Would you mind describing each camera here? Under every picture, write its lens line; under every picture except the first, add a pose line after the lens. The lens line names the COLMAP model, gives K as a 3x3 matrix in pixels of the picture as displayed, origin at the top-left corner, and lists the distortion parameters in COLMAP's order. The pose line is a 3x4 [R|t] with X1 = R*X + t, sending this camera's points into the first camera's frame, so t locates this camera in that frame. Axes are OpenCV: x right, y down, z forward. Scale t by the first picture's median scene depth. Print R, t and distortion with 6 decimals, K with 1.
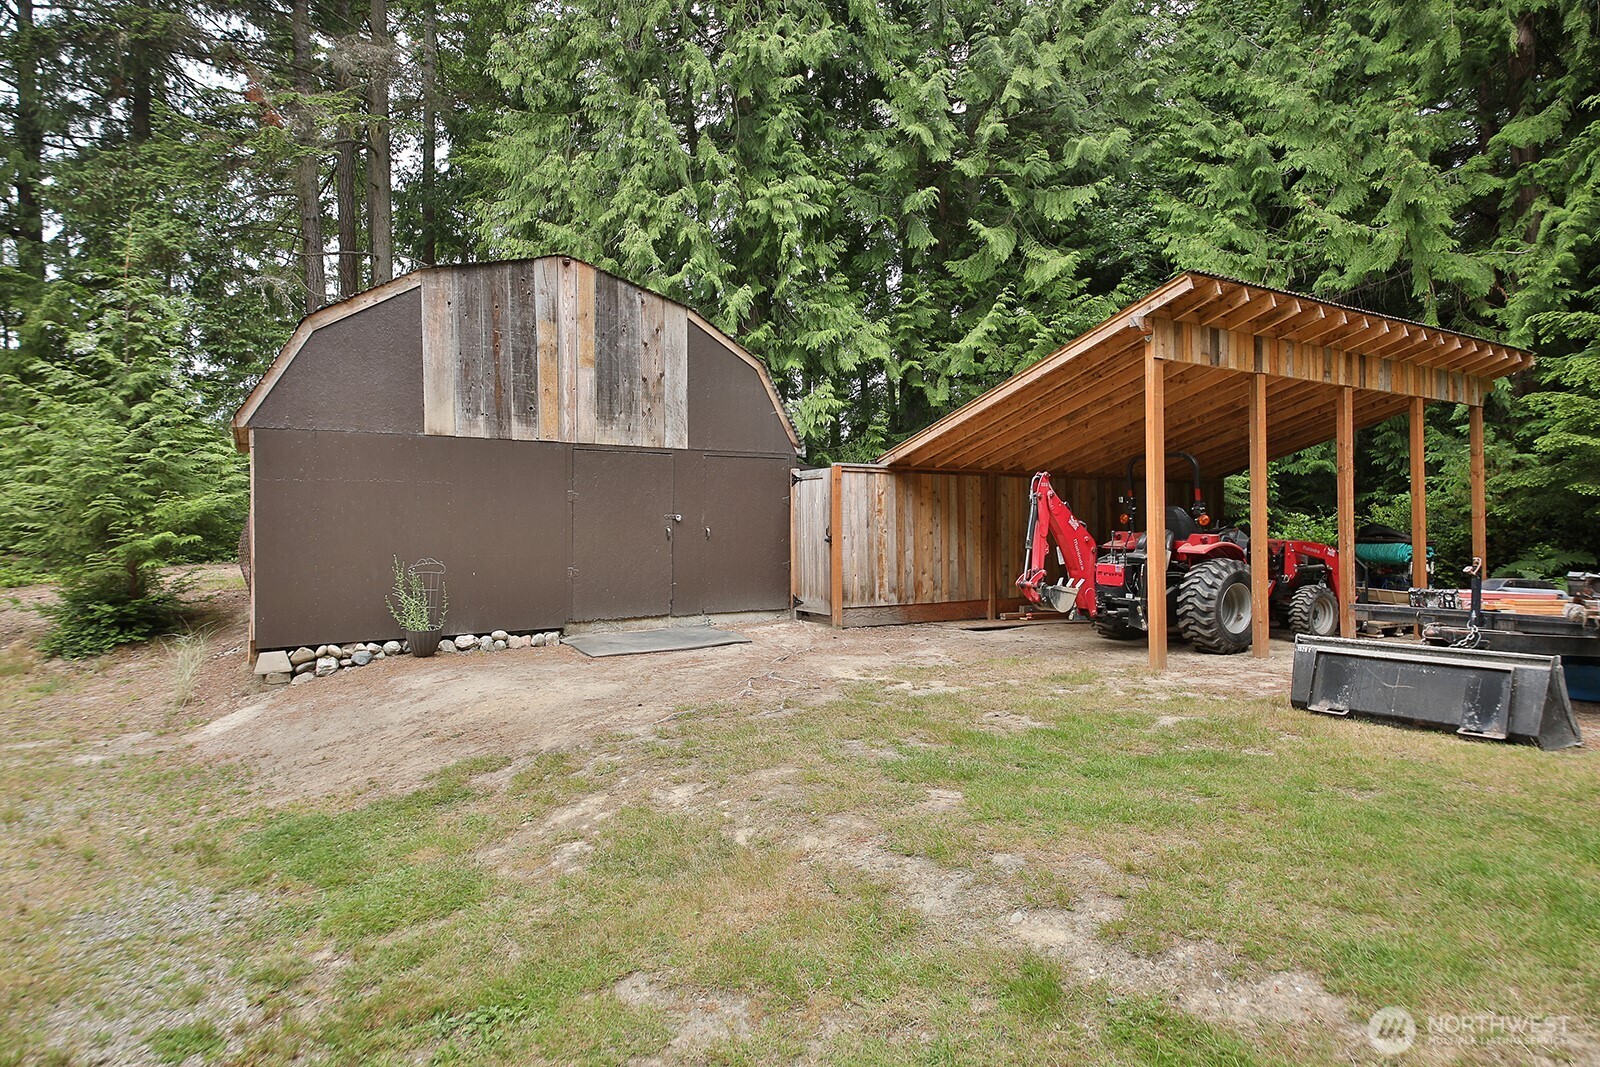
lens RADIAL K [[884.1, 0, 801.3], [0, 884.1, 542.5], [0, 0, 1]] dist [-0.008702, -0.004792]
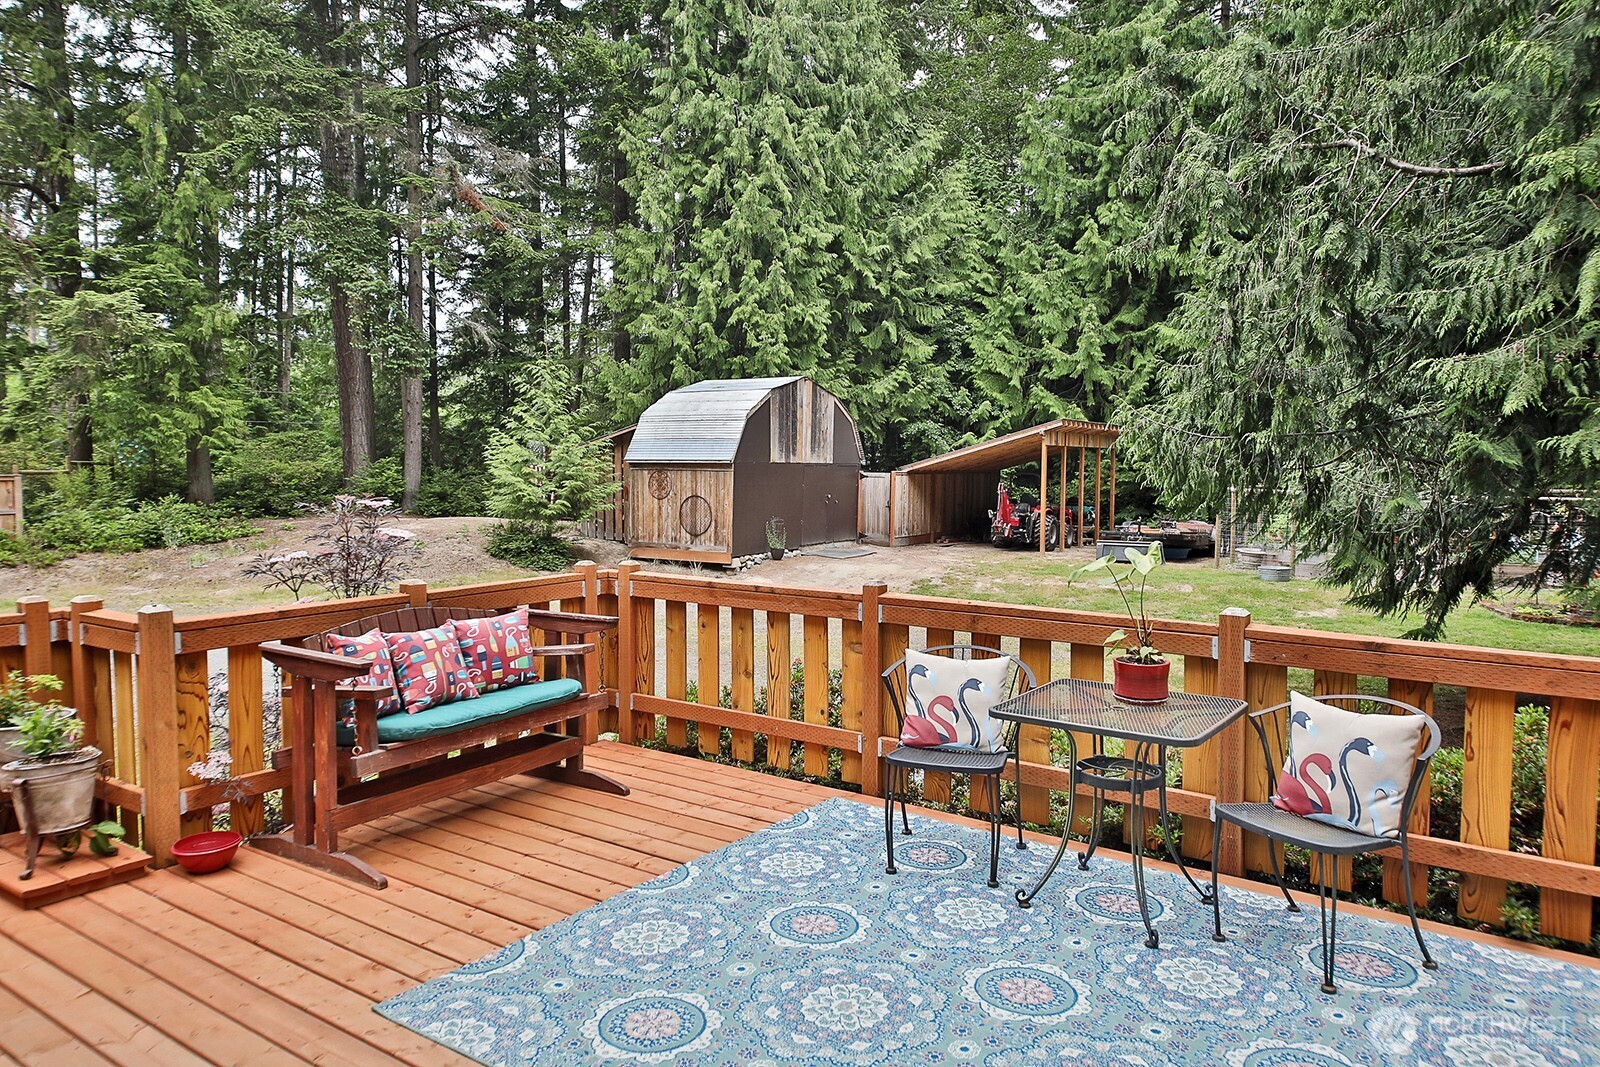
lens RADIAL K [[1105.6, 0, 802.3], [0, 1105.6, 535.0], [0, 0, 1]] dist [-0.044259, 0.001542]
pose [[0.887723, -0.012022, 0.460222, -1.357760], [-0.014327, 0.998453, 0.053718, -0.072891], [-0.460156, -0.054280, 0.886177, -1.267513]]
